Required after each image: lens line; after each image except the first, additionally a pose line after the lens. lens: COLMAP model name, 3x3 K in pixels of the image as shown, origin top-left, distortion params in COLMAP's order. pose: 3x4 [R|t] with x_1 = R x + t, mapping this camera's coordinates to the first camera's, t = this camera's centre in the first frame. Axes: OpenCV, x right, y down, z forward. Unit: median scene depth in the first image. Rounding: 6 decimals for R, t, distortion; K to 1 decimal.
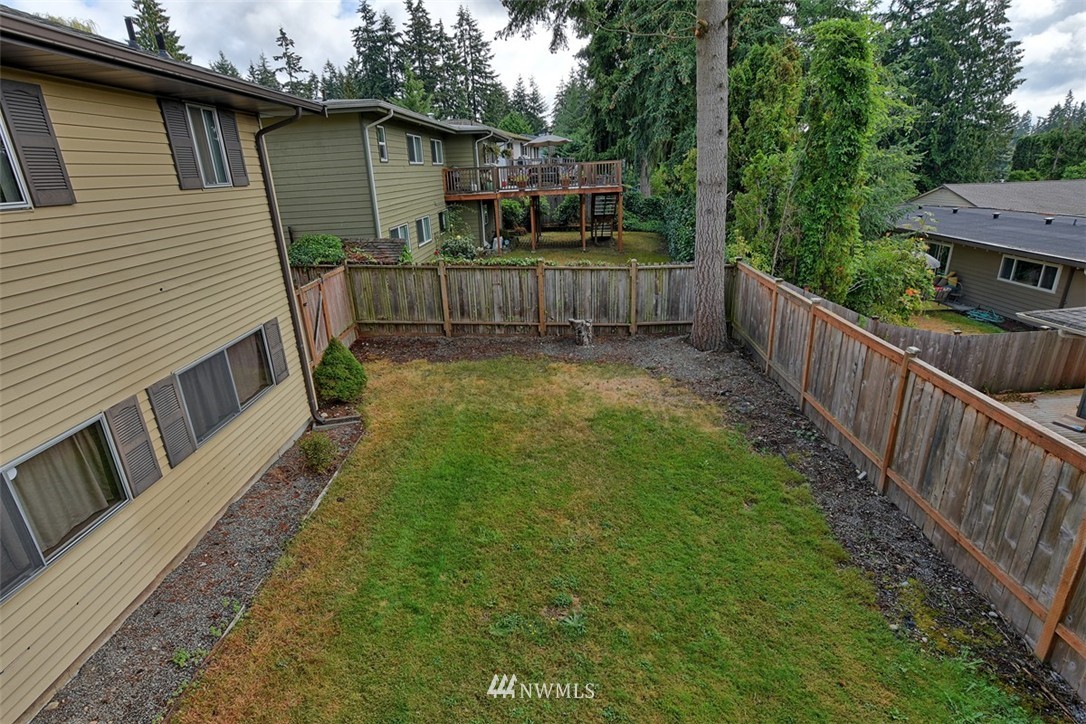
lens RADIAL K [[535.1, 0, 539.7], [0, 535.1, 363.0], [0, 0, 1]] dist [-0.034546, 0.011087]
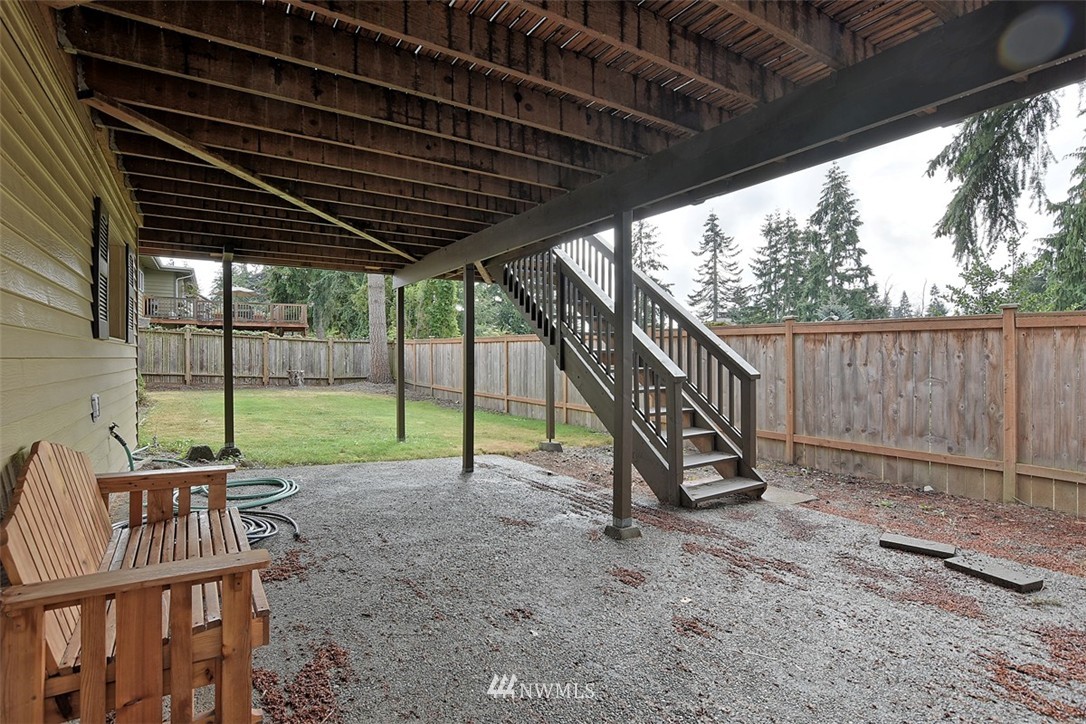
lens RADIAL K [[535.1, 0, 540.9], [0, 535.1, 362.4], [0, 0, 1]] dist [-0.034546, 0.011087]
pose [[0.824937, 0.037711, 0.563965, -0.076242], [0.160419, 0.941122, -0.297583, 0.173725], [-0.541982, 0.335958, 0.770317, -0.206738]]
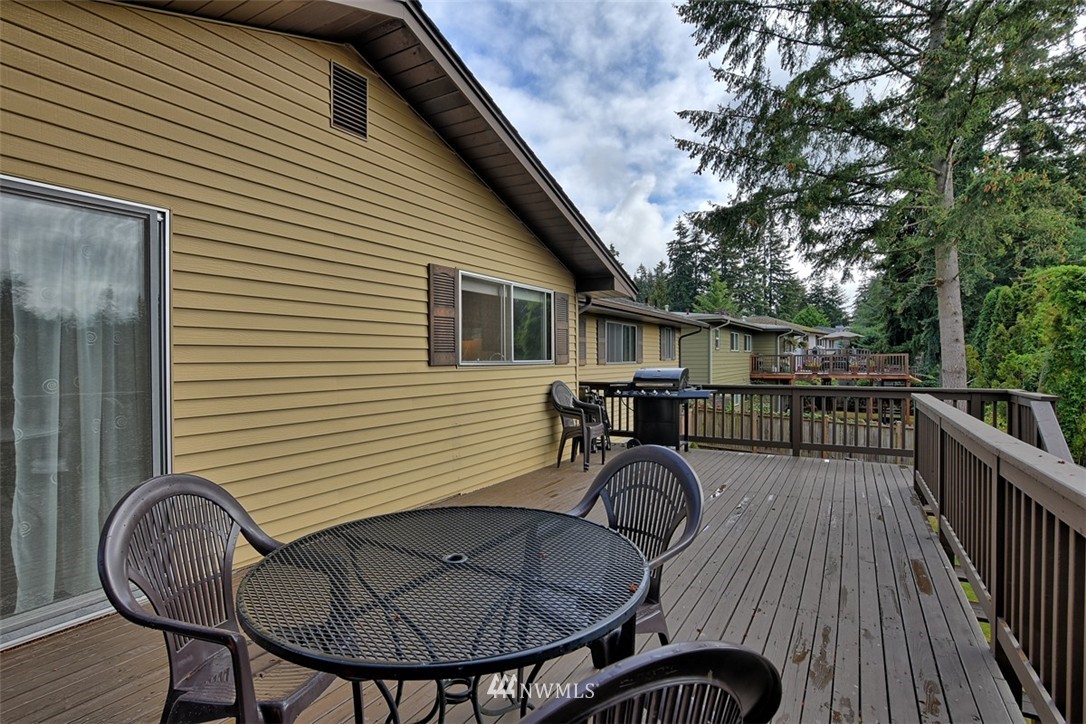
lens RADIAL K [[535.1, 0, 544.2], [0, 535.1, 361.0], [0, 0, 1]] dist [-0.034546, 0.011087]
pose [[0.874345, 0.040930, -0.483577, 0.009073], [-0.196578, 0.940902, -0.275791, 0.085326], [0.443710, 0.336197, 0.830718, -0.239032]]
